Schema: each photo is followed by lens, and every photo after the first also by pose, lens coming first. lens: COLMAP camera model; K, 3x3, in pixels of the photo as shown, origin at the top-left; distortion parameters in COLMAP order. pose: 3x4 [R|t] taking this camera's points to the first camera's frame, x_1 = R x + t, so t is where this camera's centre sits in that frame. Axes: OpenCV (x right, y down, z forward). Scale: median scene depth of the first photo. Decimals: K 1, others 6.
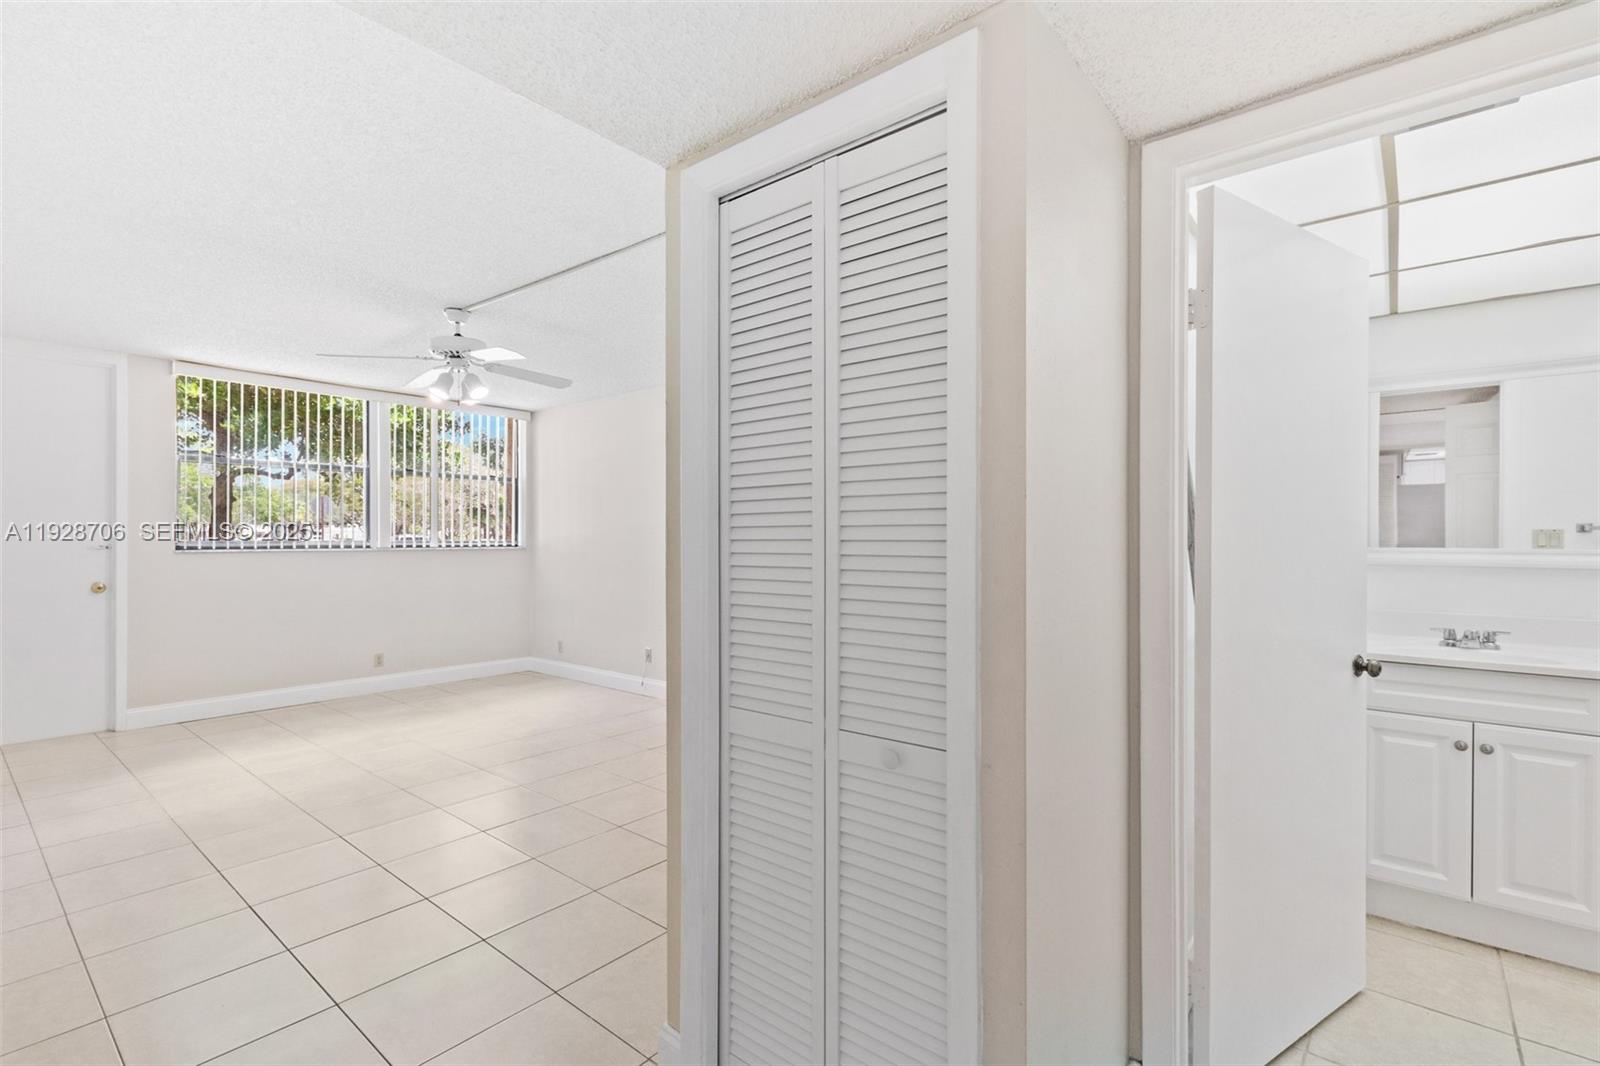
lens RADIAL K [[718.6, 0, 800.0], [0, 718.6, 533.0], [0, 0, 1]] dist [0.003081, -0.000153]
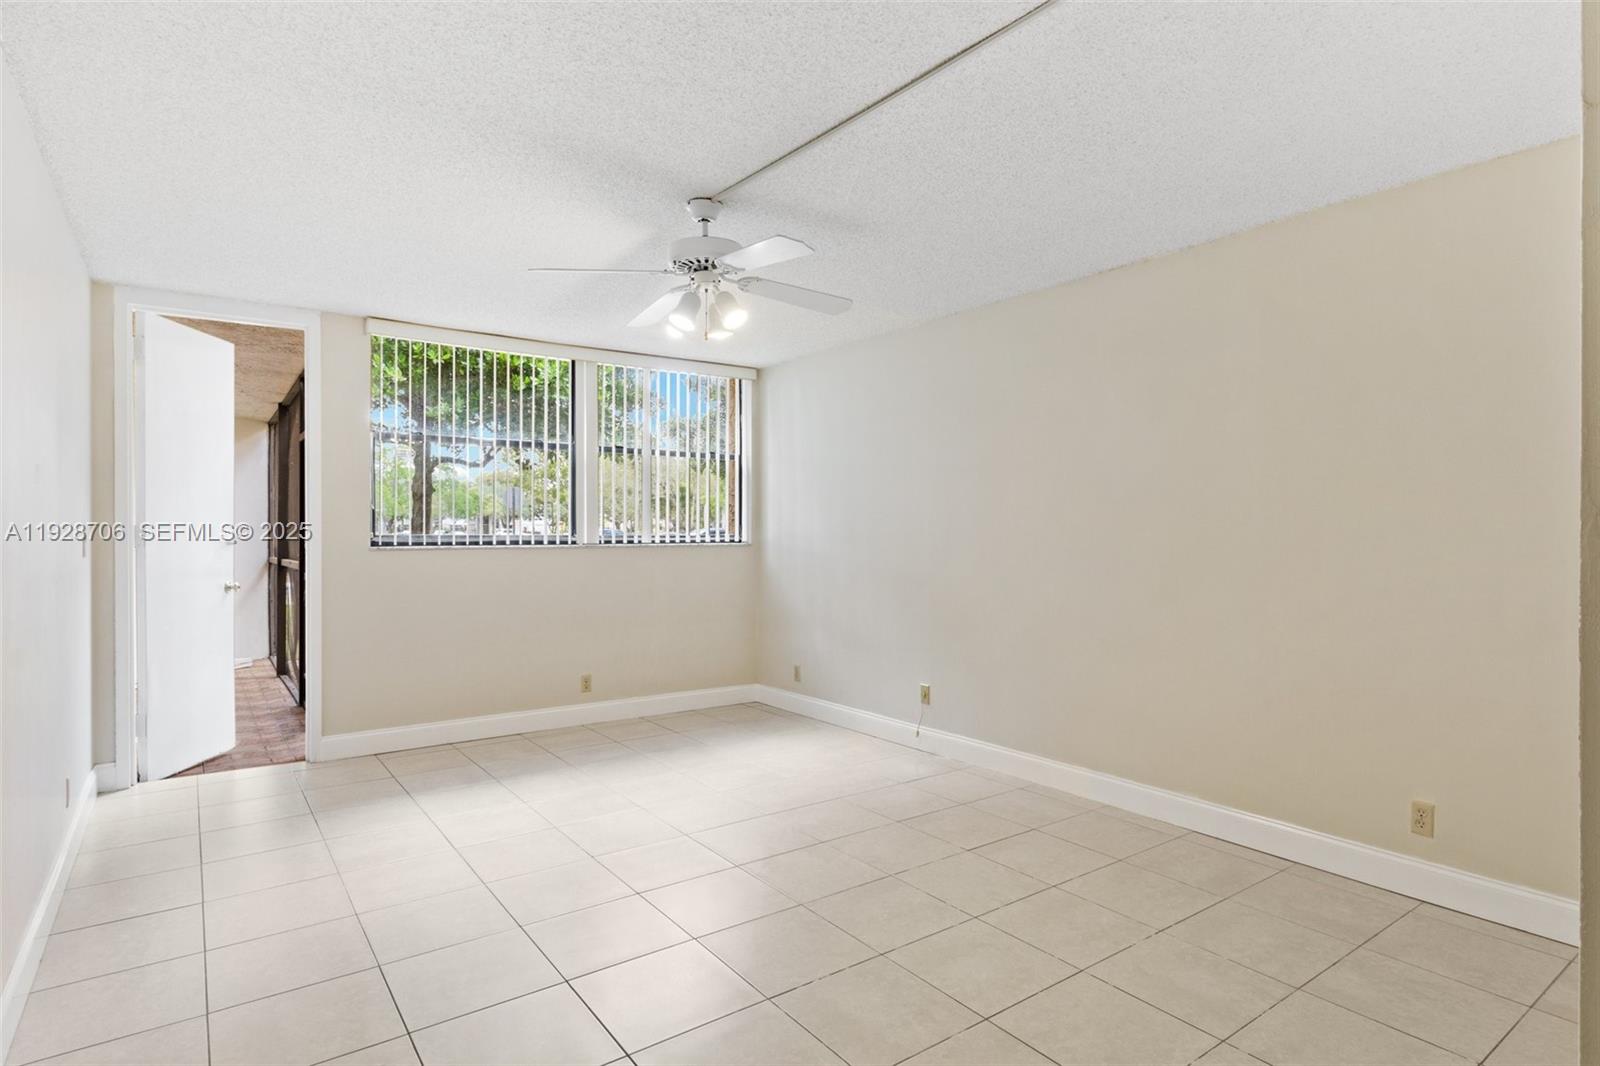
lens RADIAL K [[839.7, 0, 800.0], [0, 839.7, 533.0], [0, 0, 1]] dist [0.004886, 0.001182]
pose [[0.967411, 0.000239, -0.253212, -0.116090], [0.002034, 0.999960, 0.008713, 0.000851], [0.253204, -0.008945, 0.967372, 0.152398]]
